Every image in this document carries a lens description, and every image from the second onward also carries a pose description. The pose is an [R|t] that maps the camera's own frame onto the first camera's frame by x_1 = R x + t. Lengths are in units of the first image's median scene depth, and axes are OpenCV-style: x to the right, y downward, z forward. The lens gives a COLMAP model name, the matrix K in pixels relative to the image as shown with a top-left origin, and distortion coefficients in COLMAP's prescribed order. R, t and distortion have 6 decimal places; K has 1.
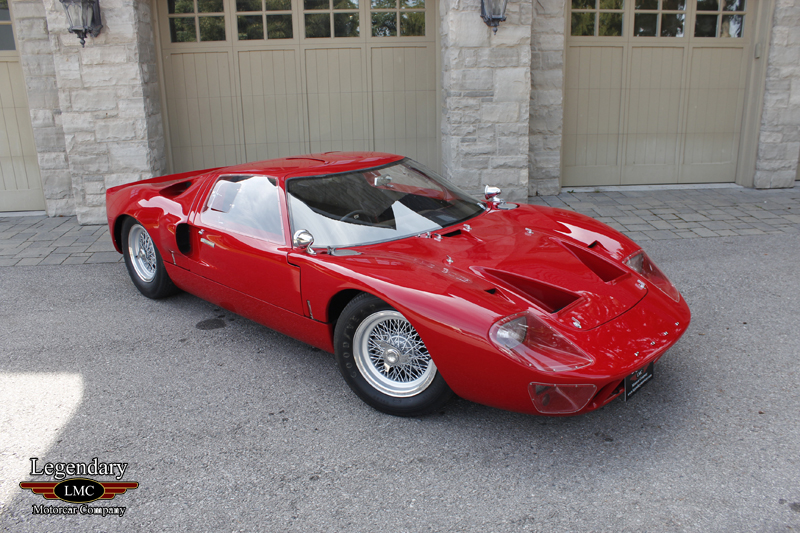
lens RADIAL K [[666.3, 0, 414.3], [0, 666.3, 267.8], [0, 0, 1]] dist [-0.138535, 0.112797]
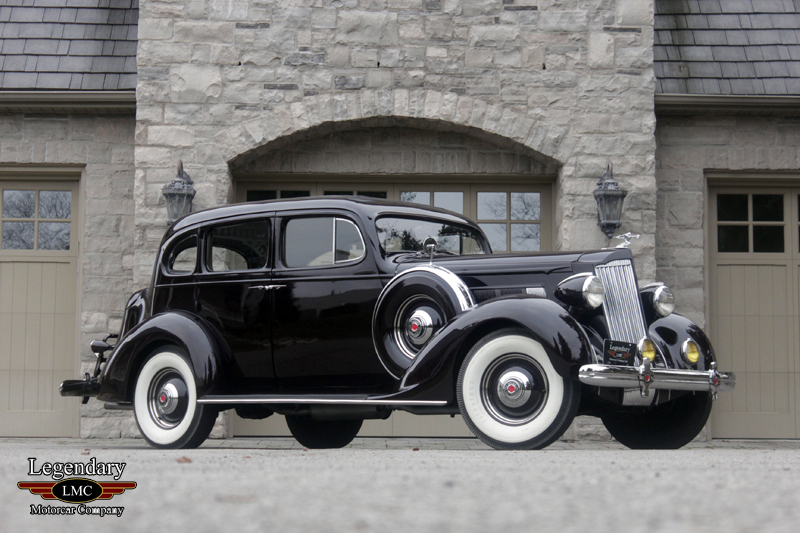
lens RADIAL K [[2070.6, 0, 414.2], [0, 2070.6, 264.5], [0, 0, 1]] dist [0.249719, 0.000000]
pose [[0.995918, 0.013616, -0.089229, 0.102018], [-0.047863, 0.917791, -0.394167, 0.792279], [0.076527, 0.396829, 0.914697, -1.589467]]
